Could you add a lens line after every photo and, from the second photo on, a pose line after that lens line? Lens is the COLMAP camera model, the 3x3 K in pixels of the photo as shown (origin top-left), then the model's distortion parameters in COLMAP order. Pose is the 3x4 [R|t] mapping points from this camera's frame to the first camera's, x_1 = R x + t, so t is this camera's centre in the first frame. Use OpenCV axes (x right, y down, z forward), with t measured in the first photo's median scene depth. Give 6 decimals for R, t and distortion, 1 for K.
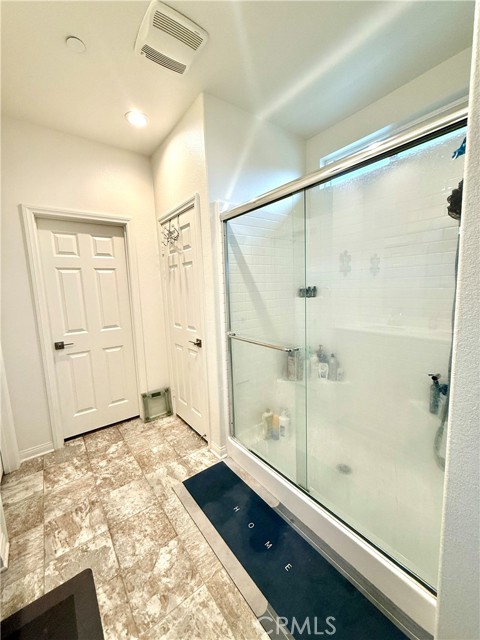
lens RADIAL K [[255.1, 0, 240.1], [0, 255.1, 319.1], [0, 0, 1]] dist [0.002905, 0.000020]
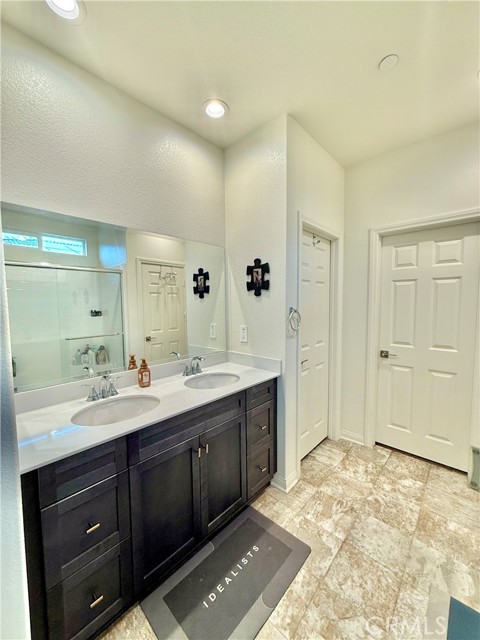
lens RADIAL K [[255.1, 0, 241.4], [0, 255.1, 319.1], [0, 0, 1]] dist [0.002905, 0.000020]
pose [[0.175808, 0.099643, -0.979369, 0.220587], [-0.125797, 0.988982, 0.078039, -0.050088], [0.976354, 0.109481, 0.186405, 0.226478]]
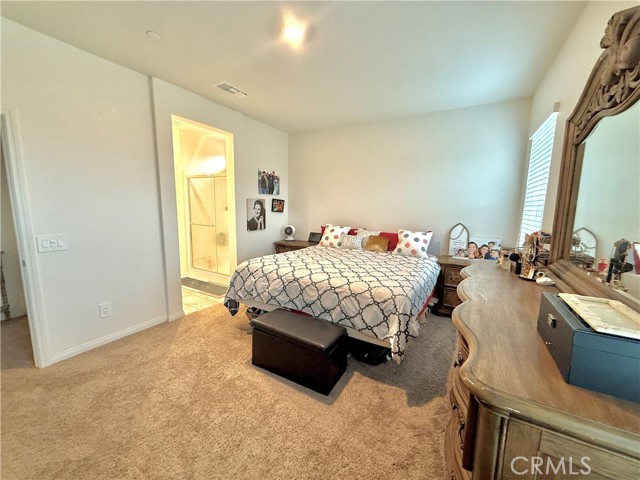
lens RADIAL K [[255.1, 0, 317.7], [0, 255.1, 239.1], [0, 0, 1]] dist [0.002905, 0.000020]
pose [[0.925730, 0.002102, 0.378180, 0.142894], [0.000824, 0.999971, -0.007573, 0.201045], [-0.378185, 0.007322, 0.925701, -1.531930]]
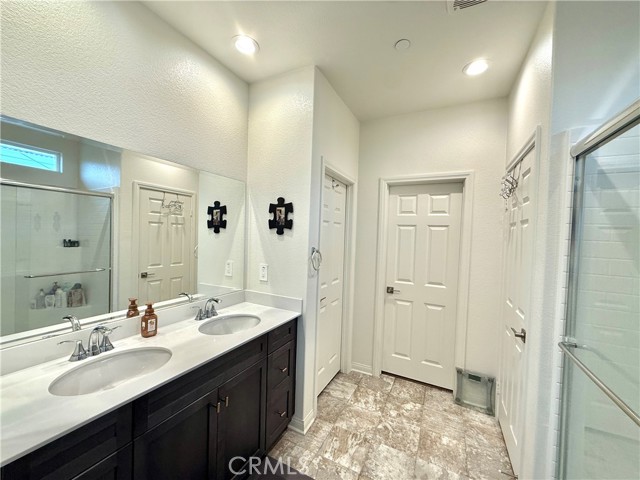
lens RADIAL K [[255.1, 0, 319.1], [0, 255.1, 240.7], [0, 0, 1]] dist [0.002905, 0.000020]
pose [[0.431681, 0.069760, -0.899325, 0.206156], [-0.164897, 0.986307, -0.002644, -0.067213], [0.886826, 0.149438, 0.437273, 0.173017]]
